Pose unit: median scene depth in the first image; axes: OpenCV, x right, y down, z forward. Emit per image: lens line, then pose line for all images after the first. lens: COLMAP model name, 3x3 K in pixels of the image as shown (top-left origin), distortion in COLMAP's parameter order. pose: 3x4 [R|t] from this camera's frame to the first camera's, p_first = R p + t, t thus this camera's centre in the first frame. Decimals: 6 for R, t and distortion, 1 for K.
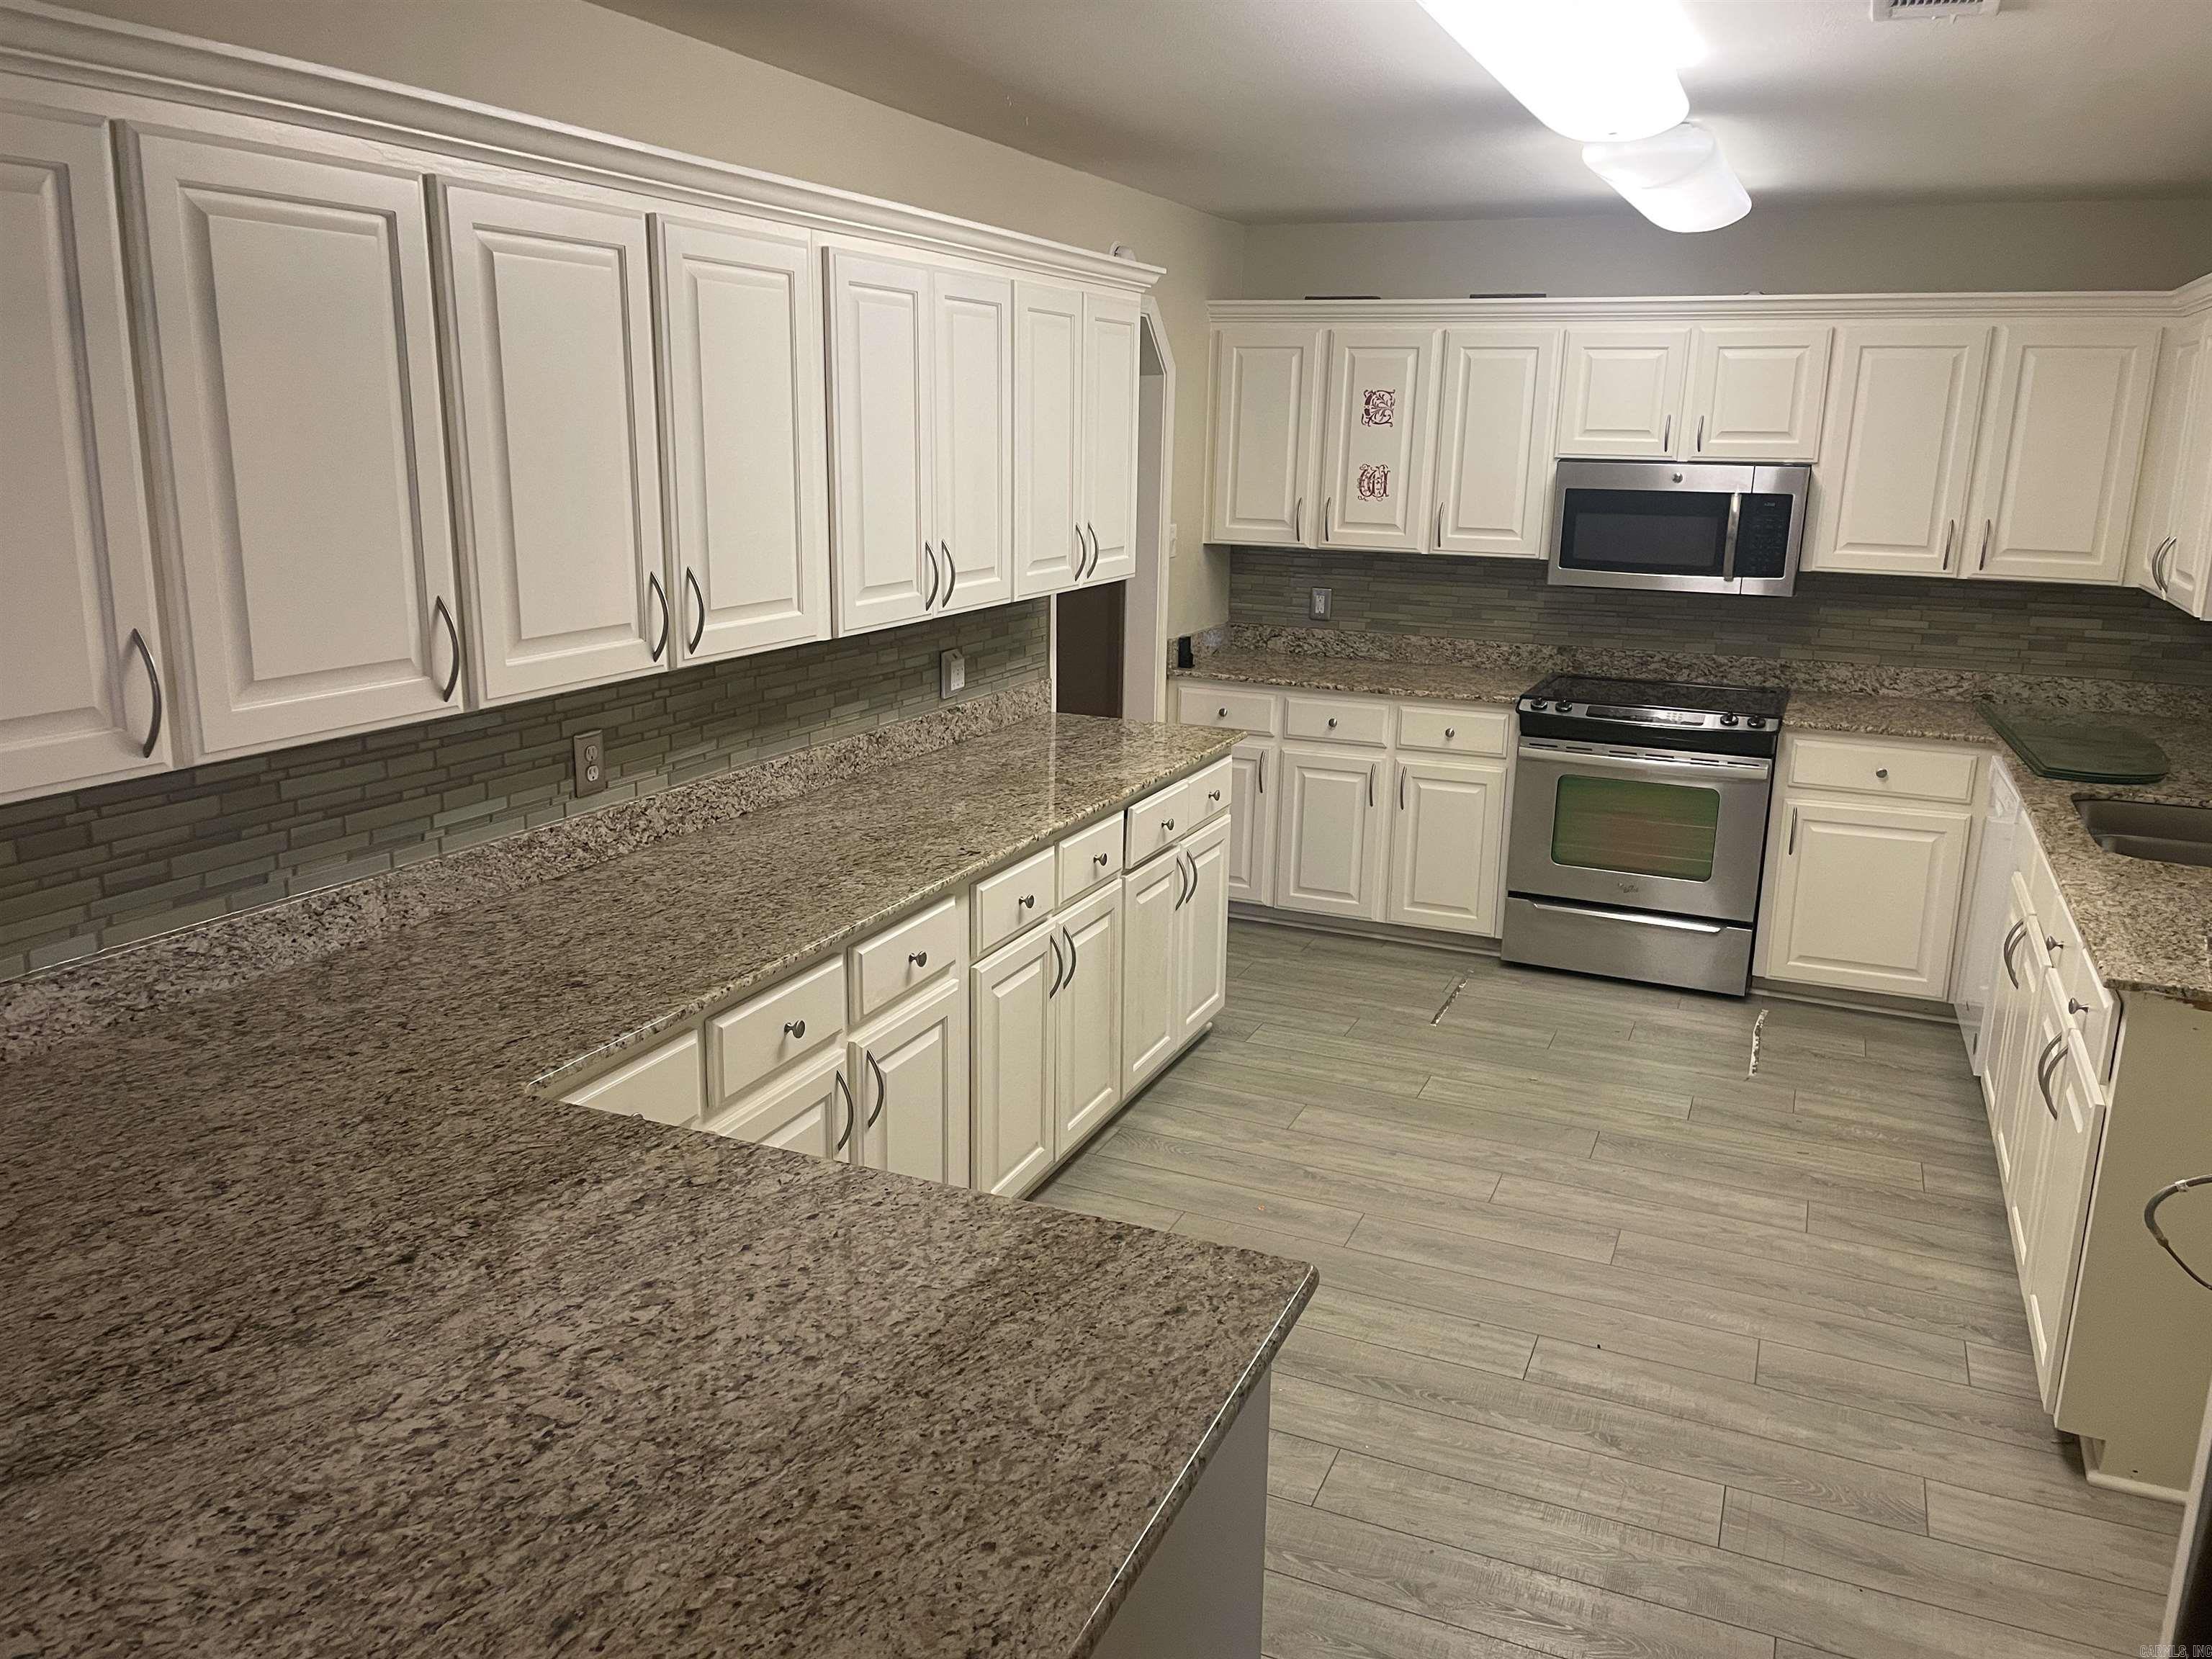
lens RADIAL K [[1664.4, 0, 1102.4], [0, 1664.4, 839.9], [0, 0, 1]] dist [0.102749, -0.133941]
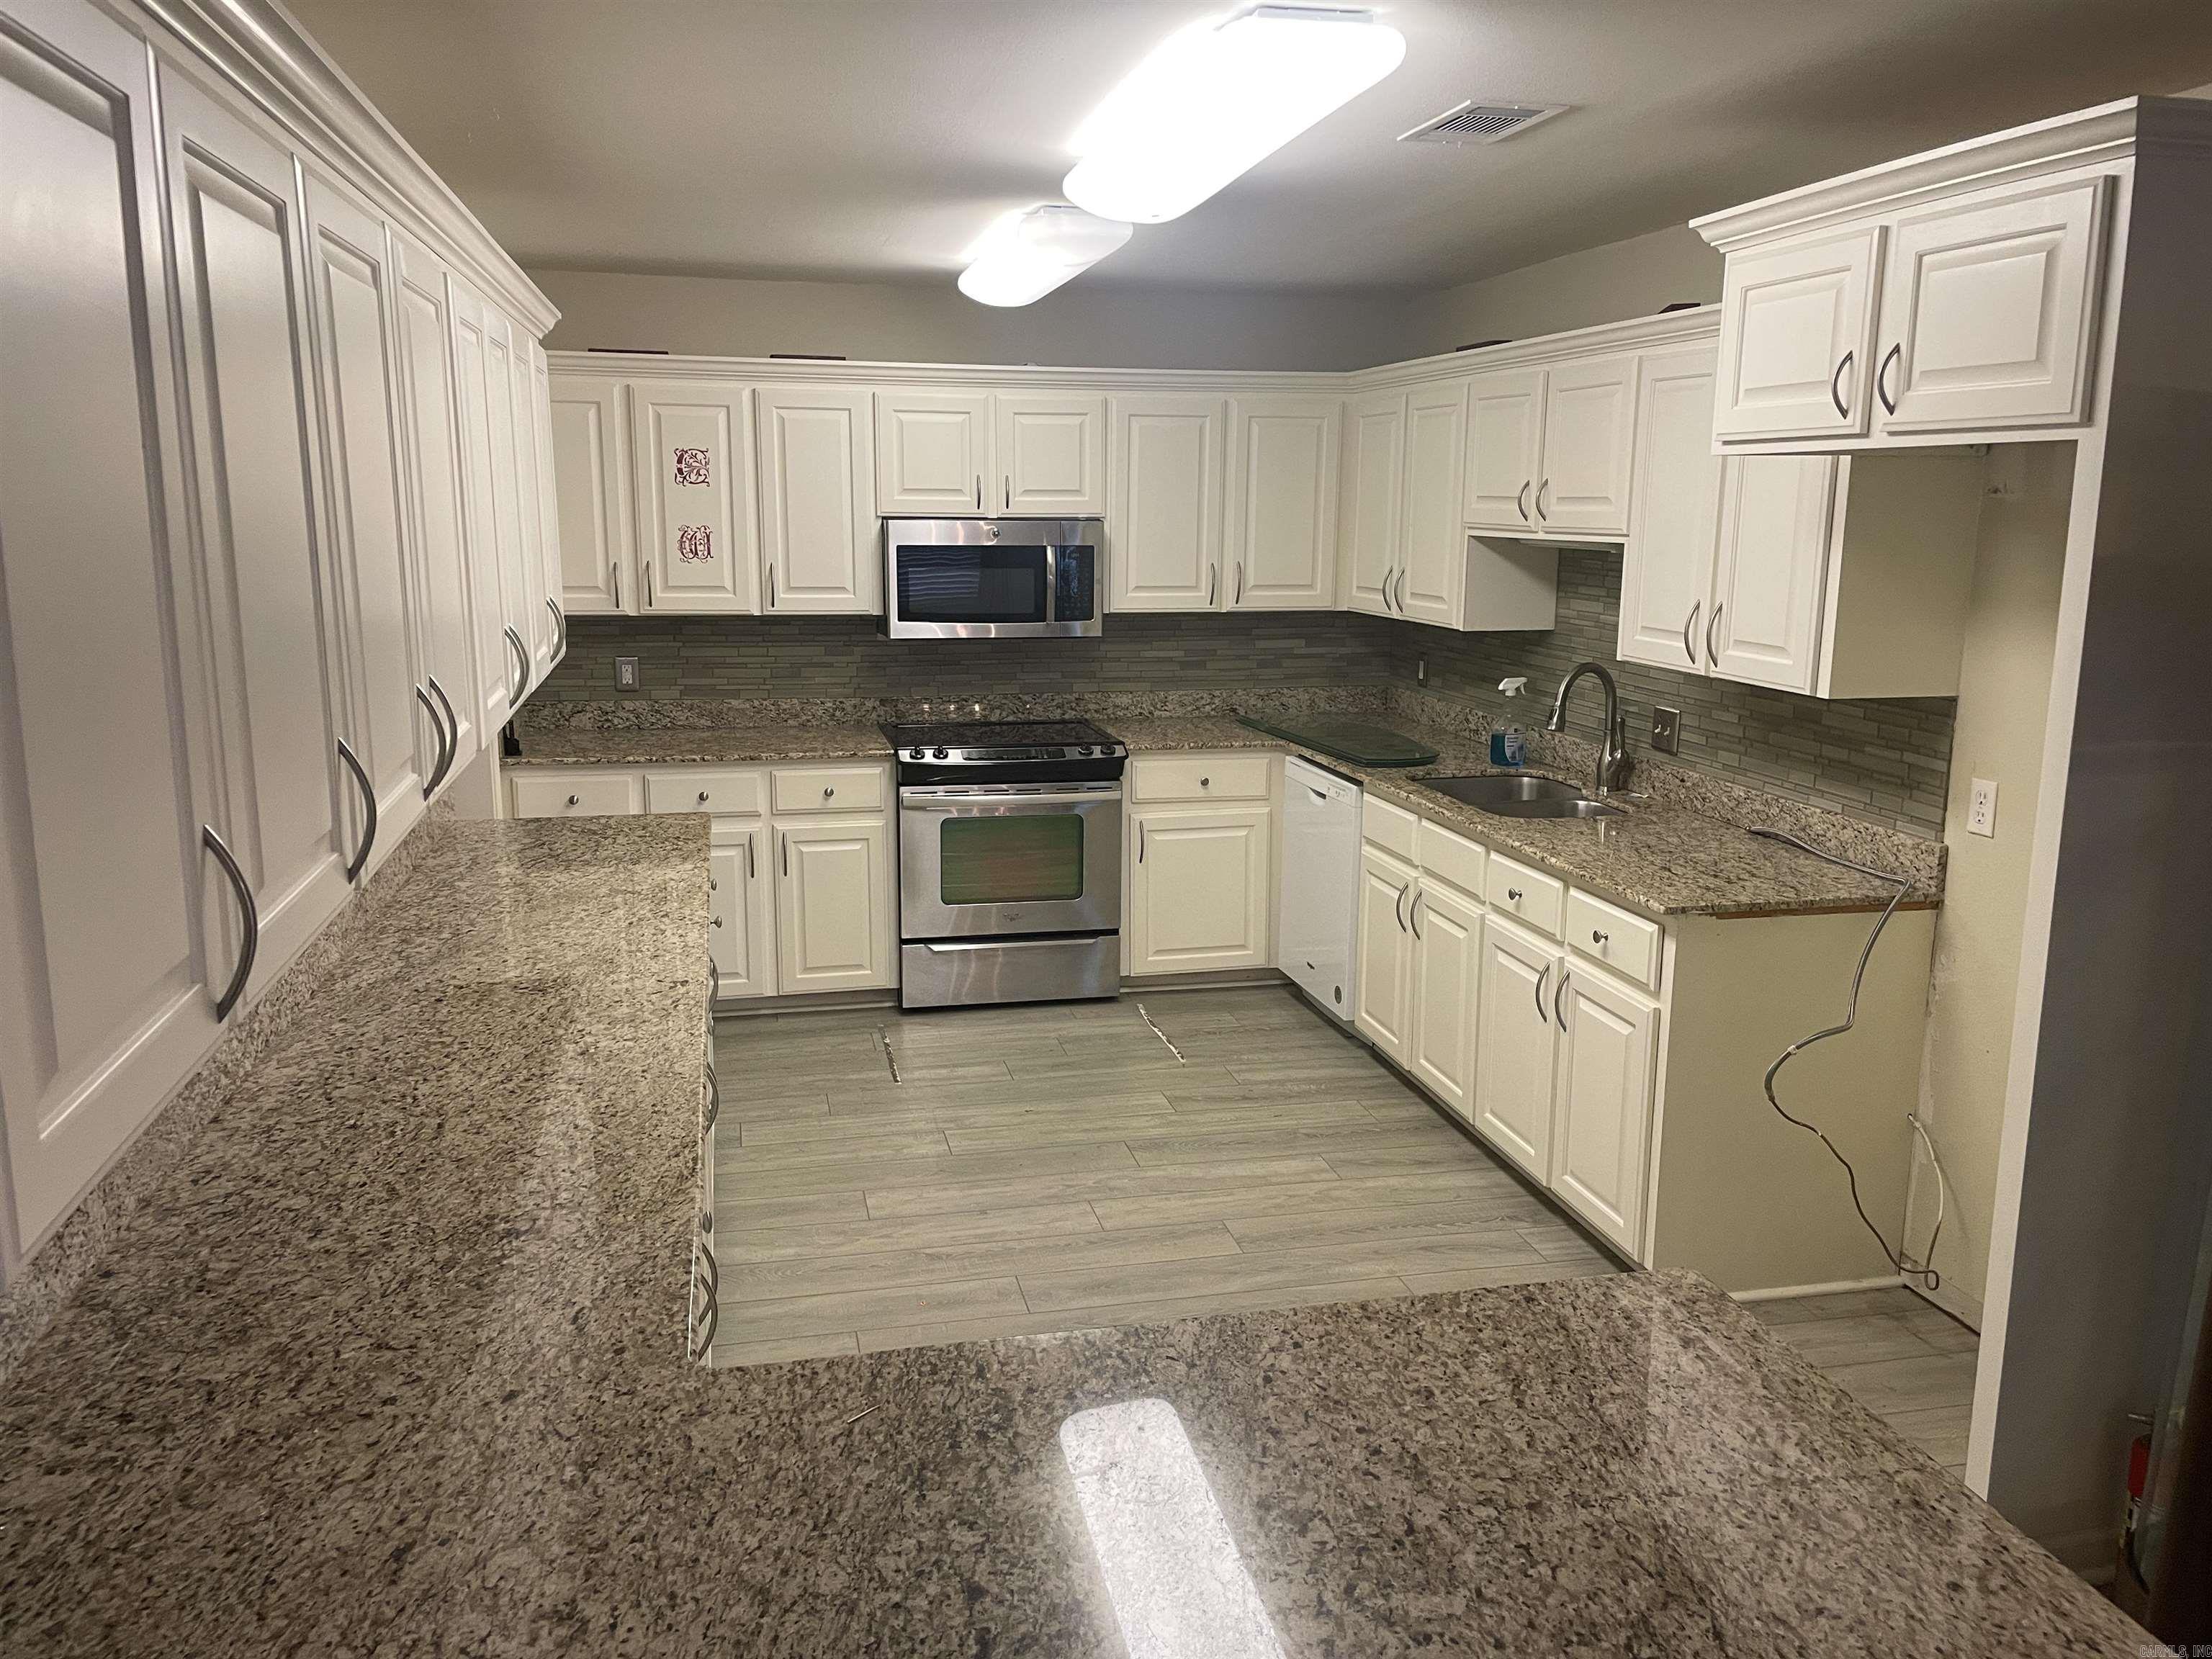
lens RADIAL K [[1664.4, 0, 1102.4], [0, 1664.4, 839.9], [0, 0, 1]] dist [0.102749, -0.133941]
pose [[0.807898, -0.135852, 0.573450, -0.241137], [0.154483, 0.987860, 0.016385, -0.028248], [-0.568714, 0.075351, 0.819077, 0.103278]]
